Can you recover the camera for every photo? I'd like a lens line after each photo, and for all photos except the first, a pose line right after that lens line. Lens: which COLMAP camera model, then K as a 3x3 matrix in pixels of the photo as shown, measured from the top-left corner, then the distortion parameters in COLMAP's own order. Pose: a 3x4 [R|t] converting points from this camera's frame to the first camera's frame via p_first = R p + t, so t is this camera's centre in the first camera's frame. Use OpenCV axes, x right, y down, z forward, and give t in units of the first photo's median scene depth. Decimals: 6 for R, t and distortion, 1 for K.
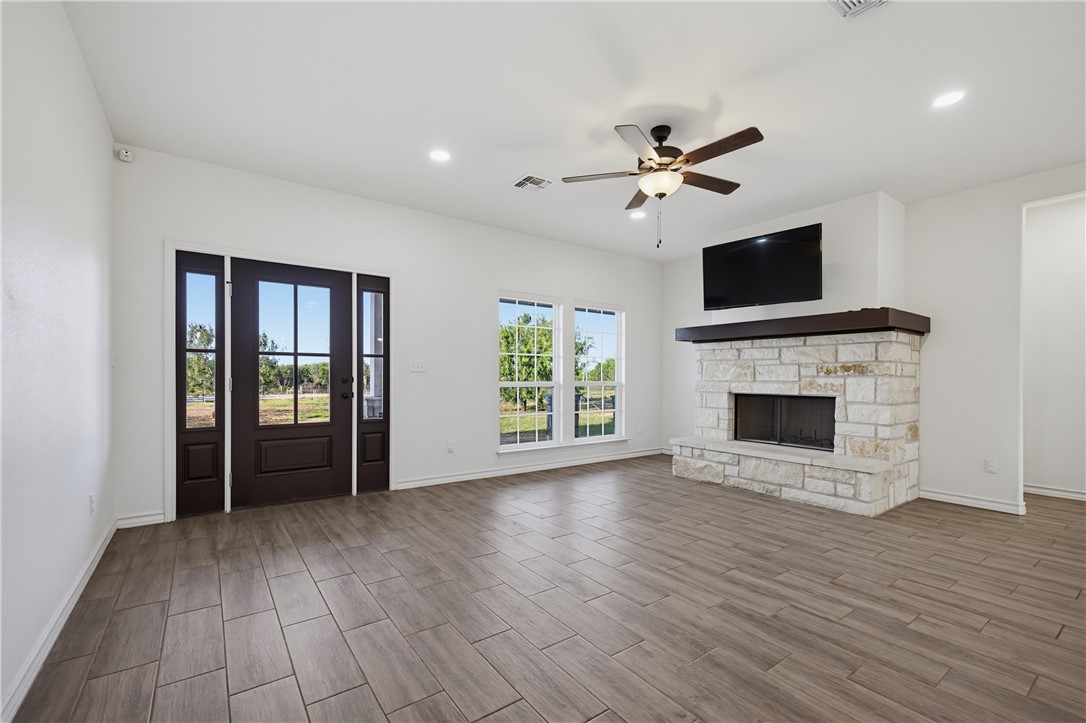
lens RADIAL K [[456.6, 0, 546.1], [0, 456.6, 379.8], [0, 0, 1]] dist [-0.000135, 0.000428]
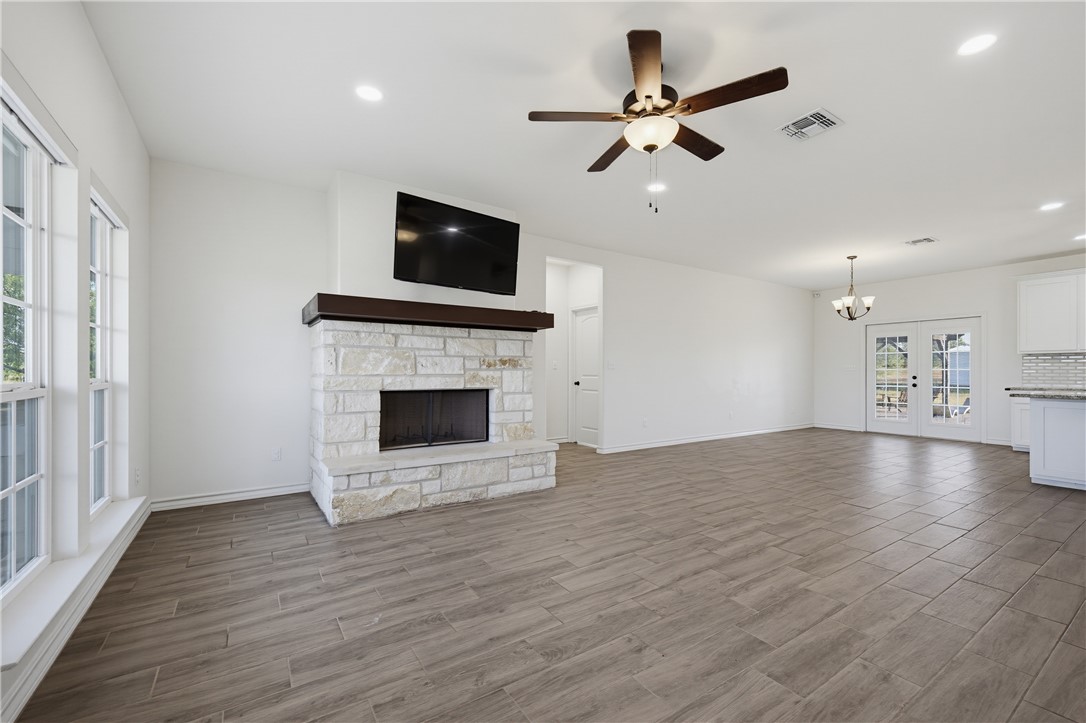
lens RADIAL K [[456.6, 0, 537.9], [0, 456.6, 371.0], [0, 0, 1]] dist [-0.000135, 0.000428]
pose [[0.048986, -0.003251, 0.998794, -0.406845], [0.003747, 0.999988, 0.003071, -0.006382], [-0.998792, 0.003592, 0.048998, 0.821693]]
